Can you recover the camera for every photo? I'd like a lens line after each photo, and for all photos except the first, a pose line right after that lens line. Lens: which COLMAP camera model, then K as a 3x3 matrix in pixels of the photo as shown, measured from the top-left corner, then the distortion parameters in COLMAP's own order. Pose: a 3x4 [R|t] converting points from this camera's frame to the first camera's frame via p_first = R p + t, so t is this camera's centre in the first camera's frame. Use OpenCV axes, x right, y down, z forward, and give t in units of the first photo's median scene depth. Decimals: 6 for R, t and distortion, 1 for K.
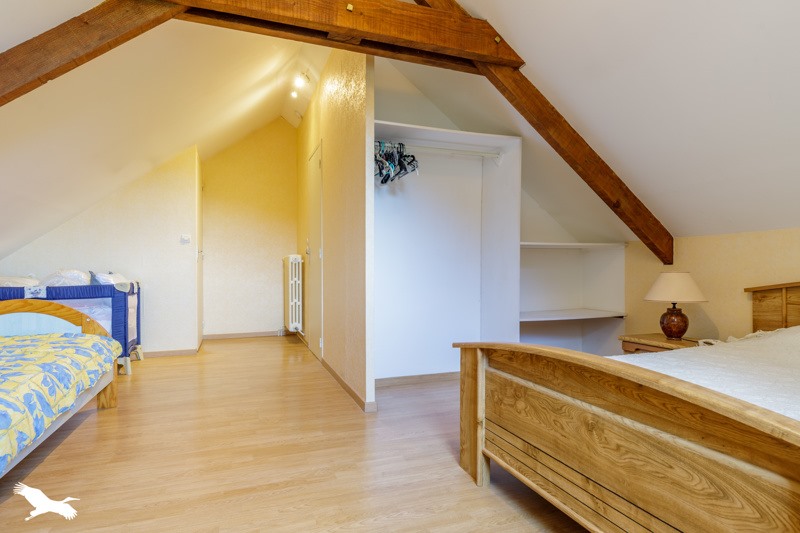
lens RADIAL K [[448.0, 0, 402.4], [0, 448.0, 265.8], [0, 0, 1]] dist [0.000869, -0.000362]
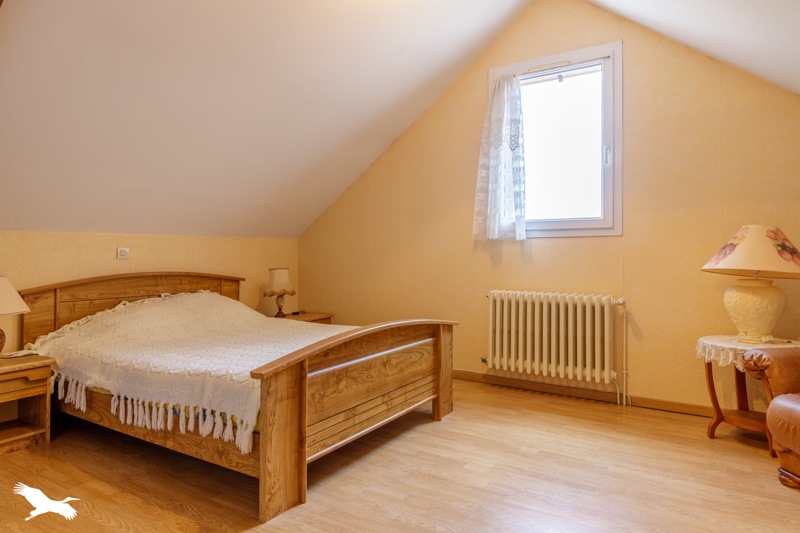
lens RADIAL K [[502.5, 0, 401.2], [0, 502.5, 263.9], [0, 0, 1]] dist [-0.004891, -0.000694]
pose [[-0.610684, -0.006953, 0.791844, -0.977943], [-0.005316, 0.999975, 0.004680, -0.029119], [-0.791856, -0.001352, -0.610706, 1.819858]]
